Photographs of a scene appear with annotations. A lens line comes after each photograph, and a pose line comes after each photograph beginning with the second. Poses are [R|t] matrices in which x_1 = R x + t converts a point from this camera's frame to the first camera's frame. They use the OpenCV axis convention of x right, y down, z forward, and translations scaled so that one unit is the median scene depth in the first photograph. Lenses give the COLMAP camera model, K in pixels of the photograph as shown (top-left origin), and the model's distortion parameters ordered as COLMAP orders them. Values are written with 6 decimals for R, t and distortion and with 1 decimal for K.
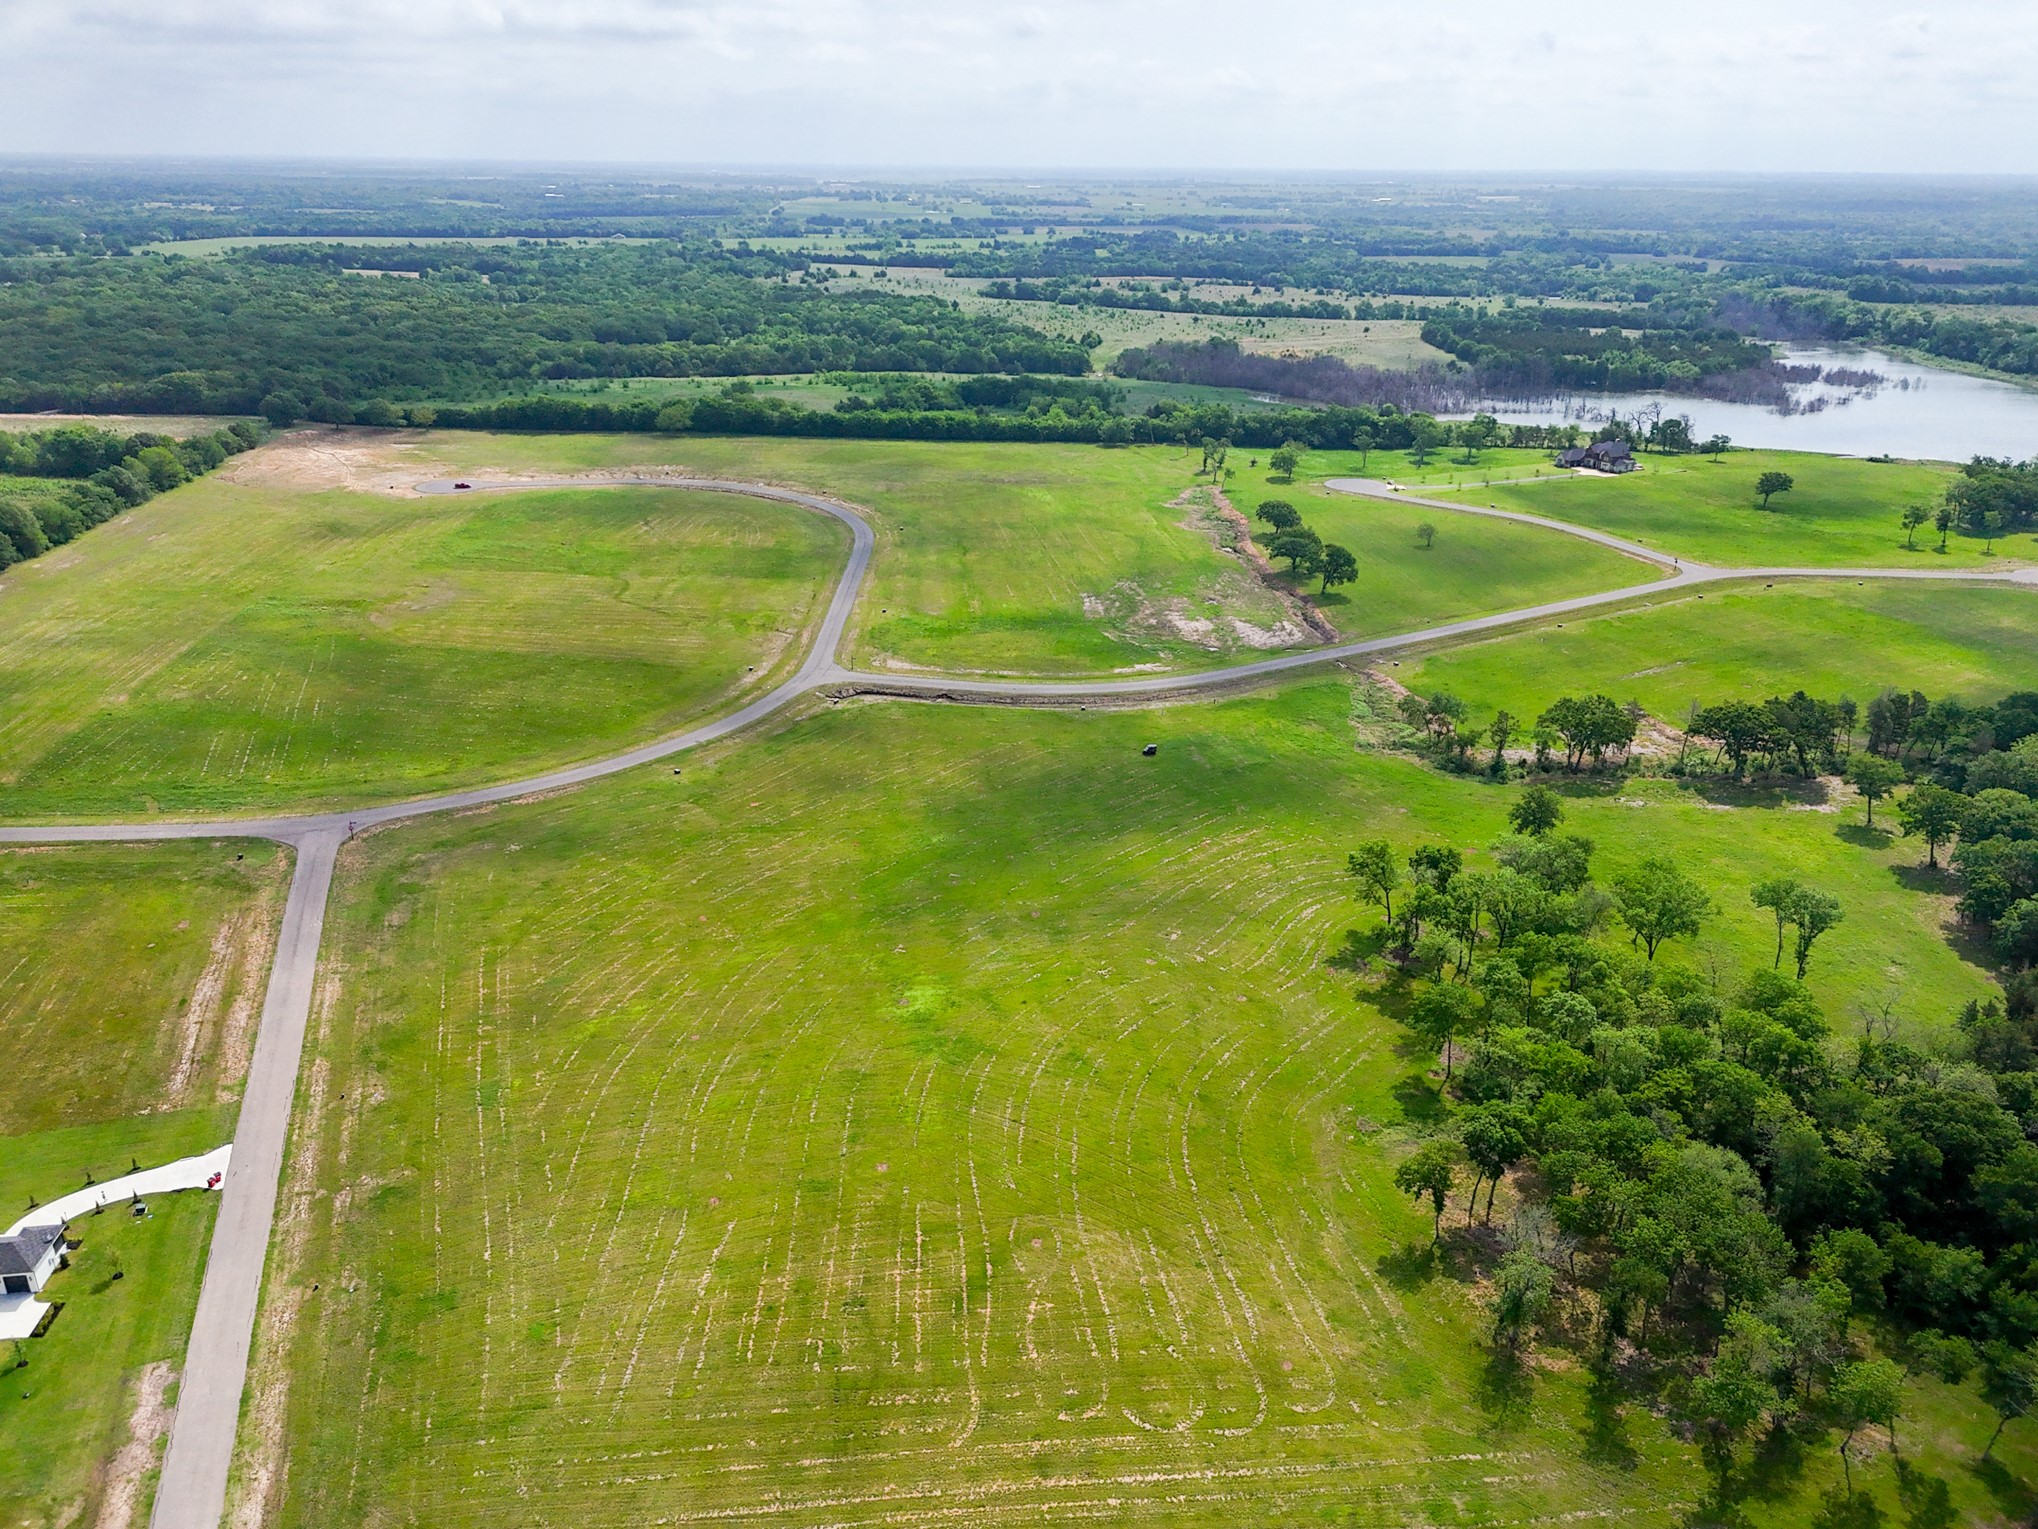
lens RADIAL K [[1498.7, 0, 1021.9], [0, 1498.7, 763.5], [0, 0, 1]] dist [0.063563, -0.061012]
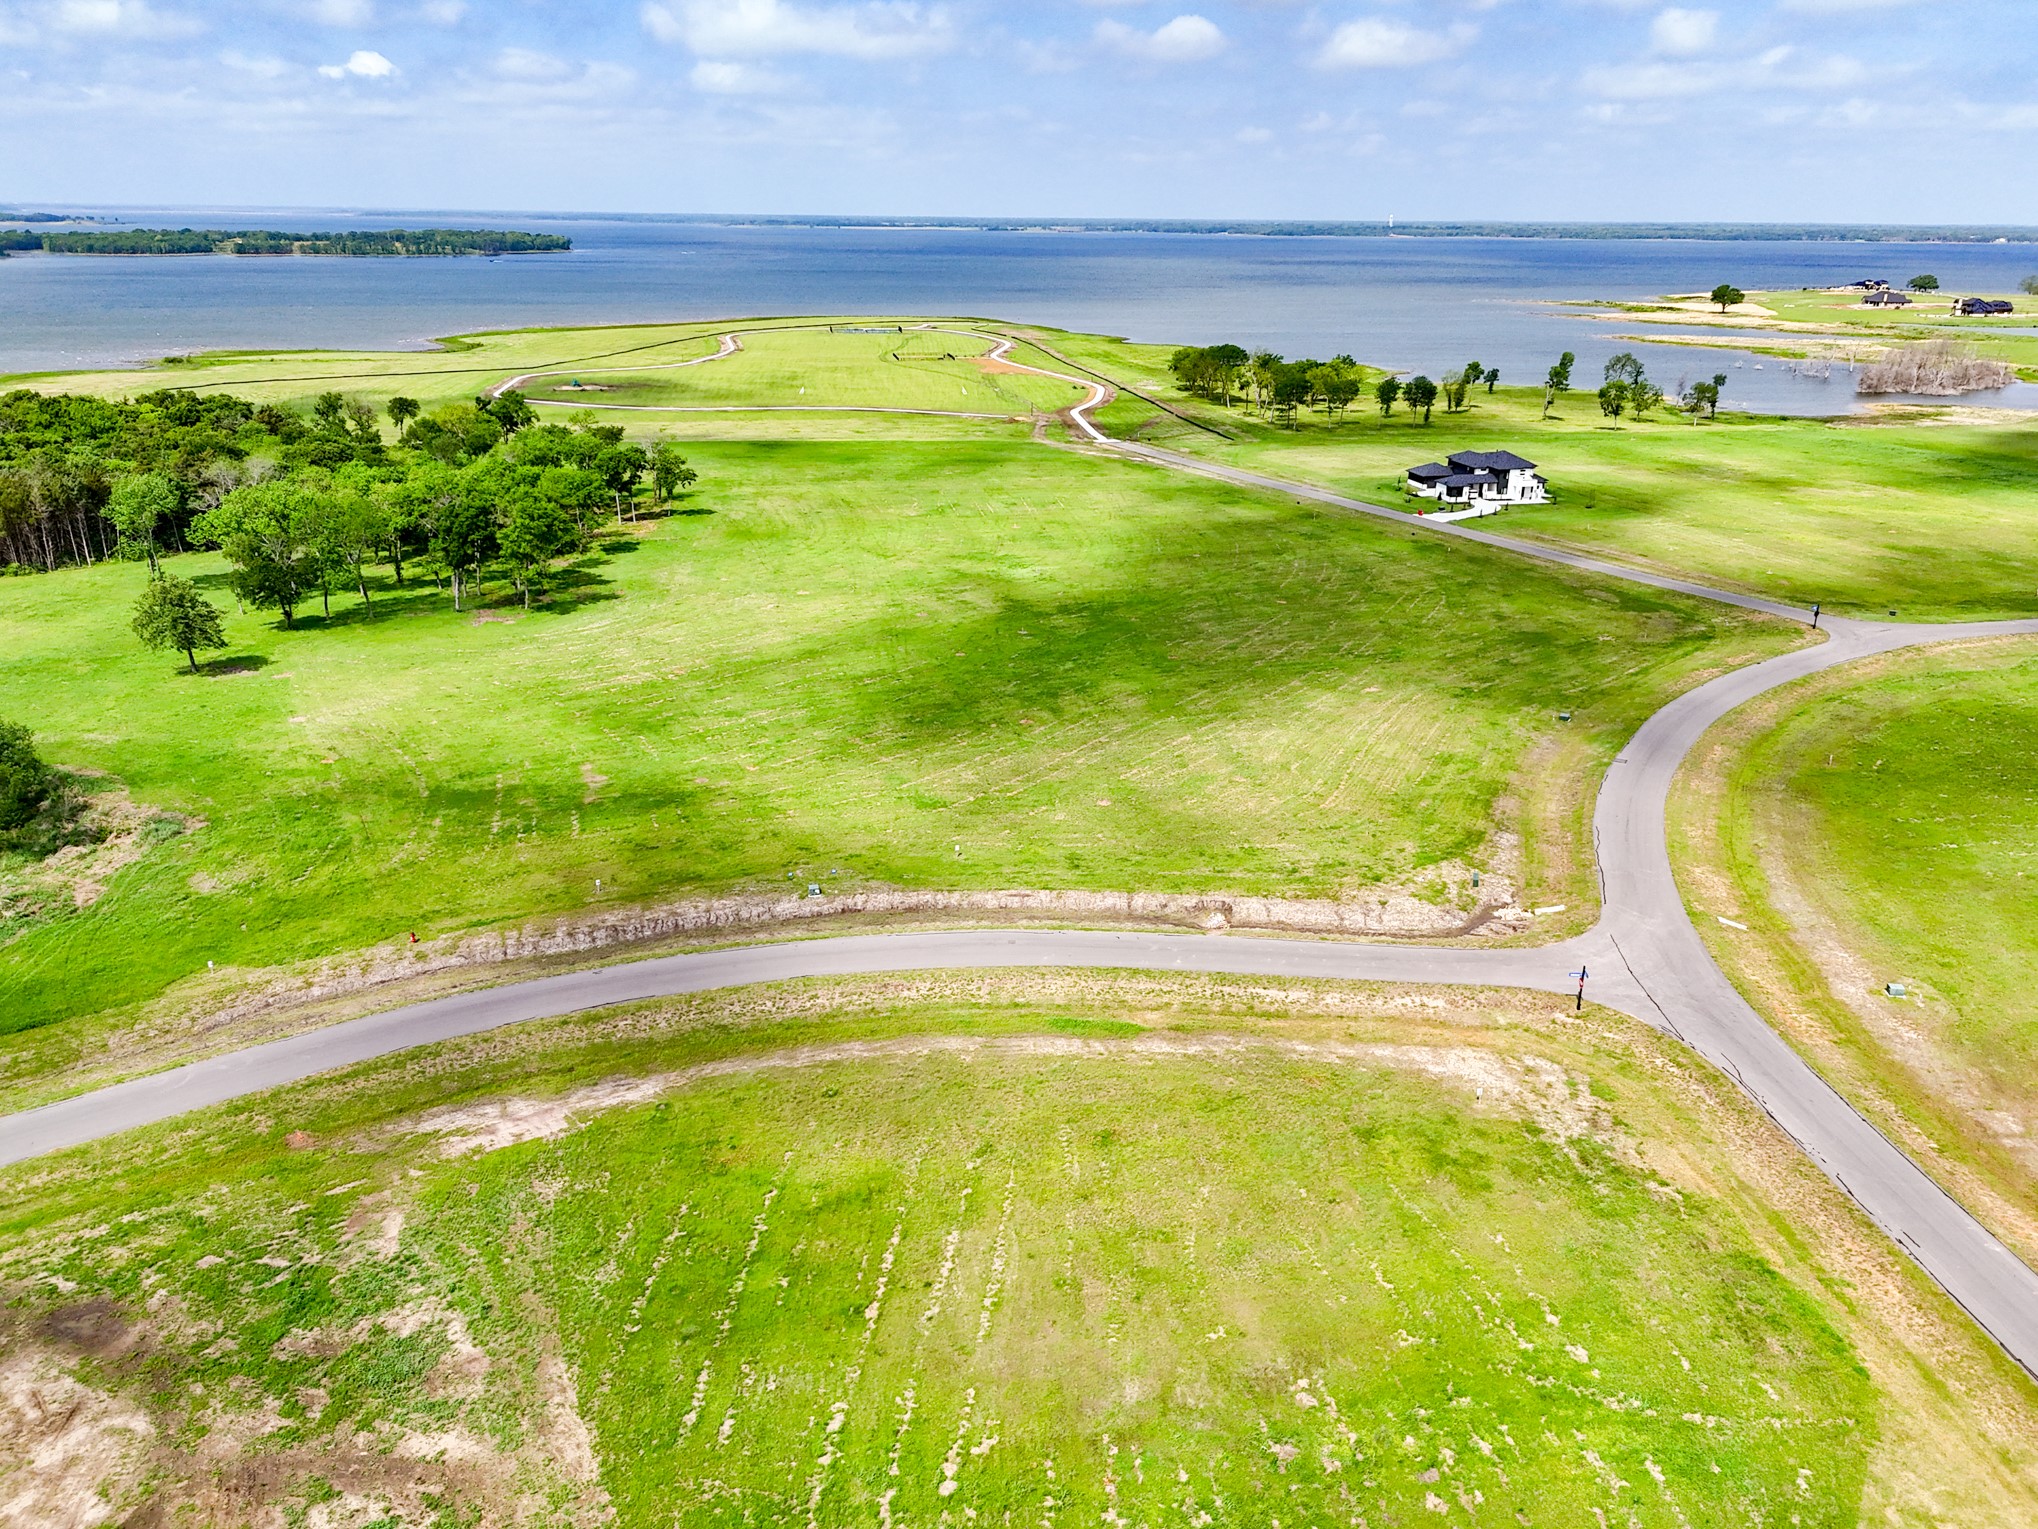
lens RADIAL K [[1509.1, 0, 1022.1], [0, 1509.1, 739.5], [0, 0, 1]] dist [0.059517, -0.059094]
pose [[-0.995830, 0.011006, -0.090564, 0.018944], [-0.051105, 0.755023, 0.653704, -0.256419], [0.075573, 0.655606, -0.751312, 1.035644]]
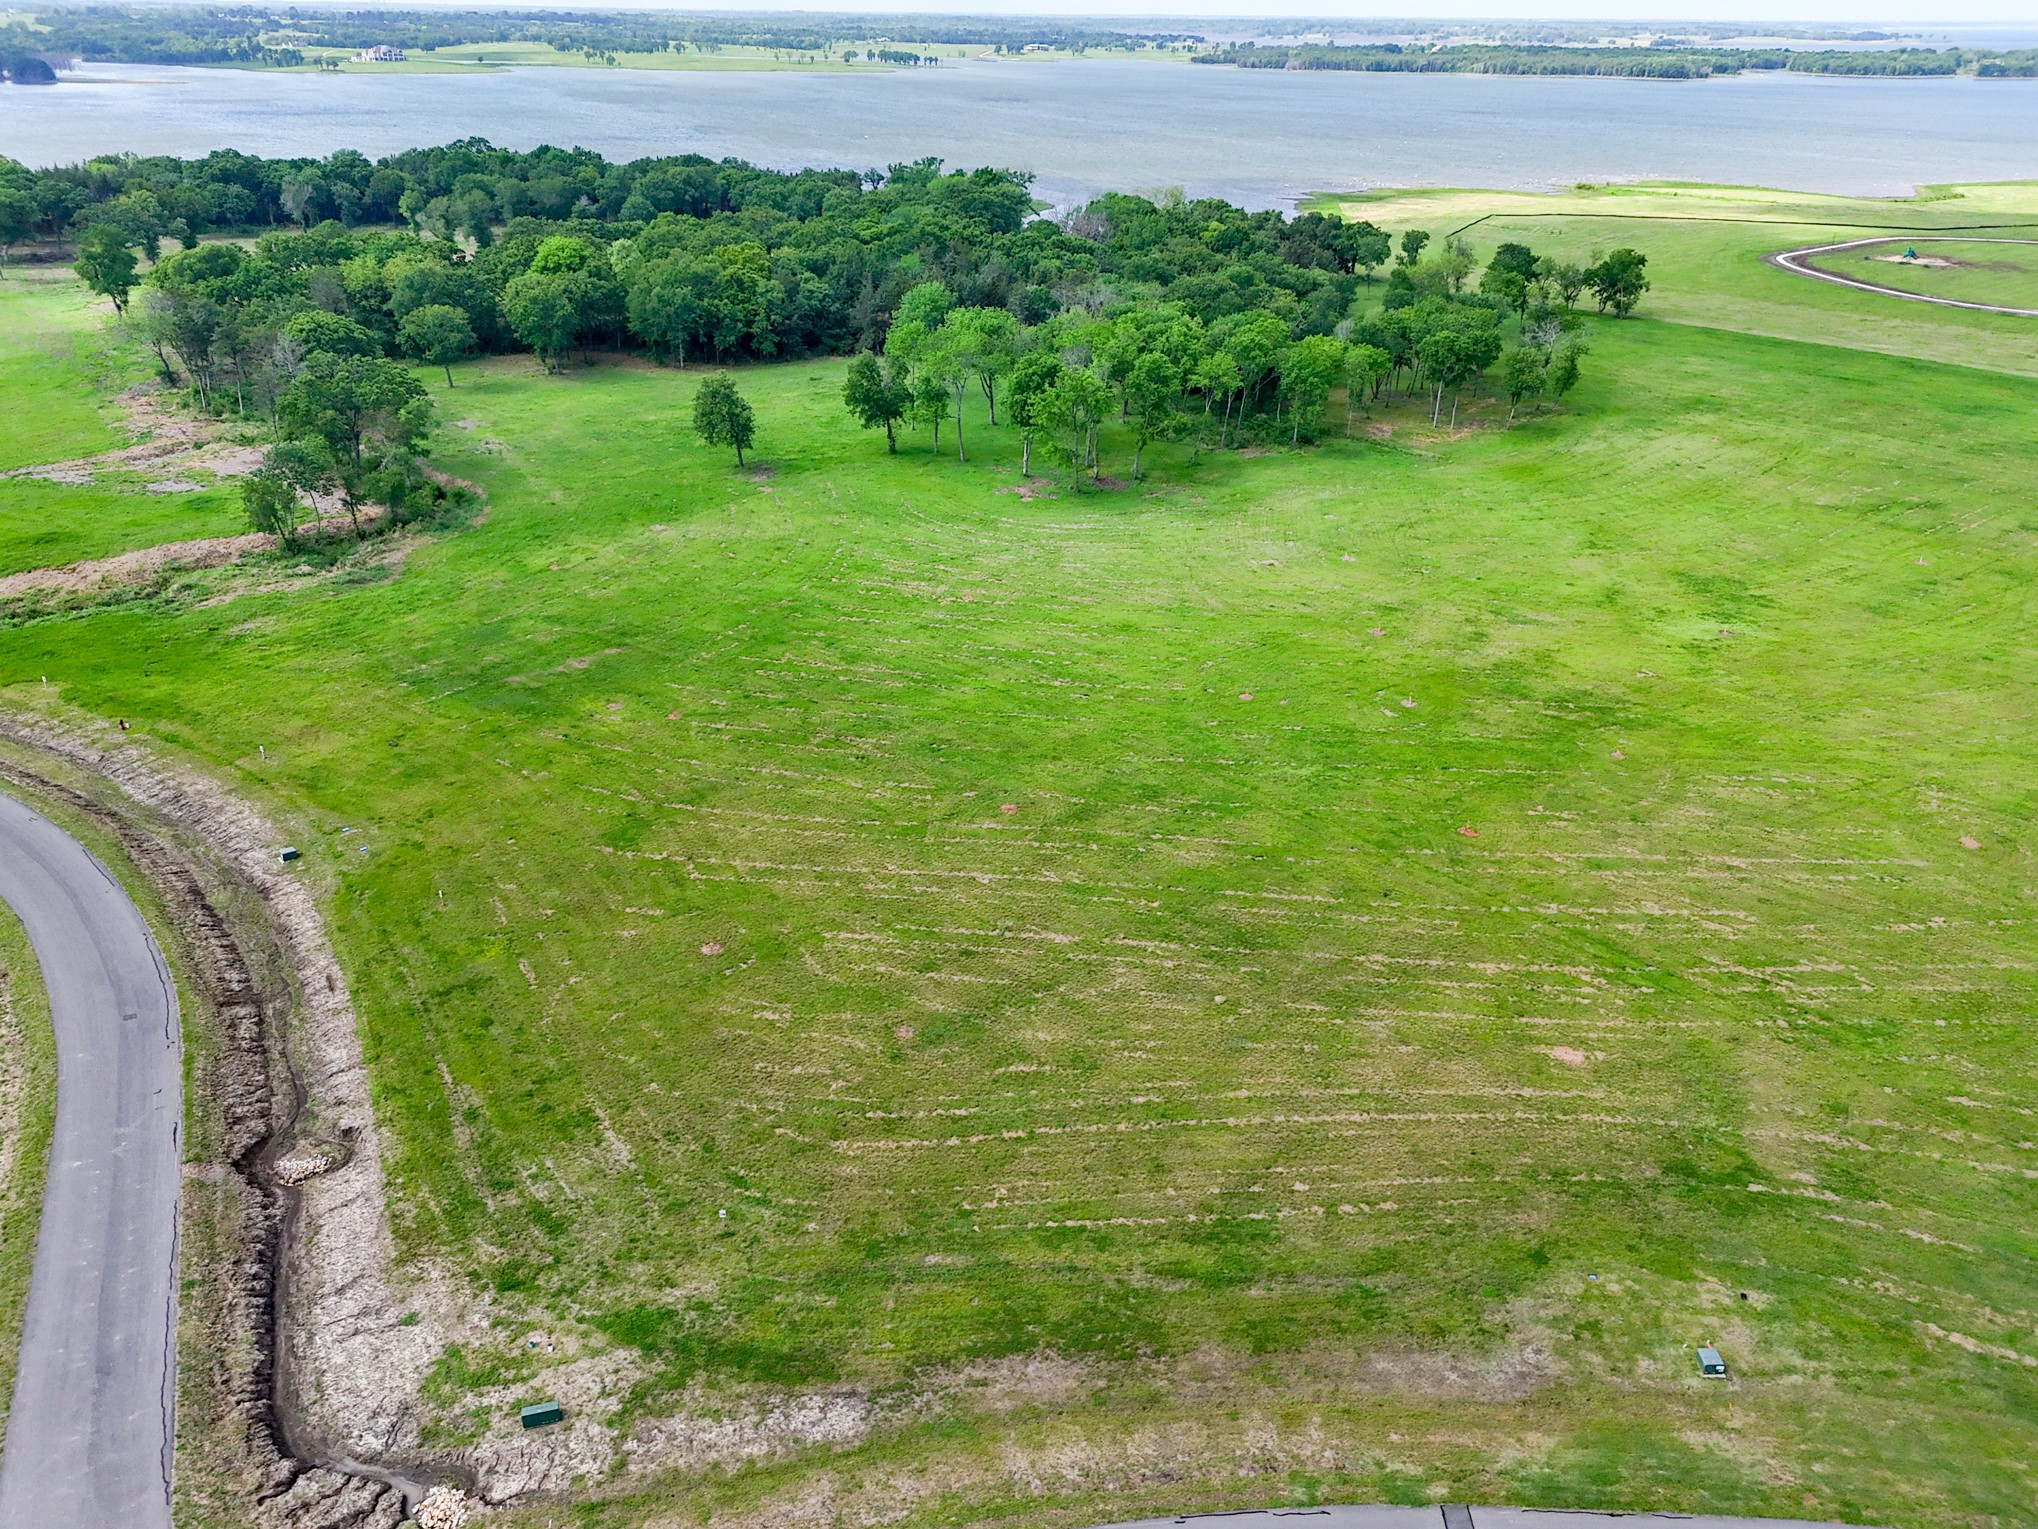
lens RADIAL K [[1503.0, 0, 1022.4], [0, 1503.0, 757.3], [0, 0, 1]] dist [0.048565, -0.039404]
pose [[-0.583135, -0.371515, 0.722448, -0.217415], [0.289570, 0.735832, 0.612128, -0.163036], [-0.759015, 0.566153, -0.321509, 0.800628]]
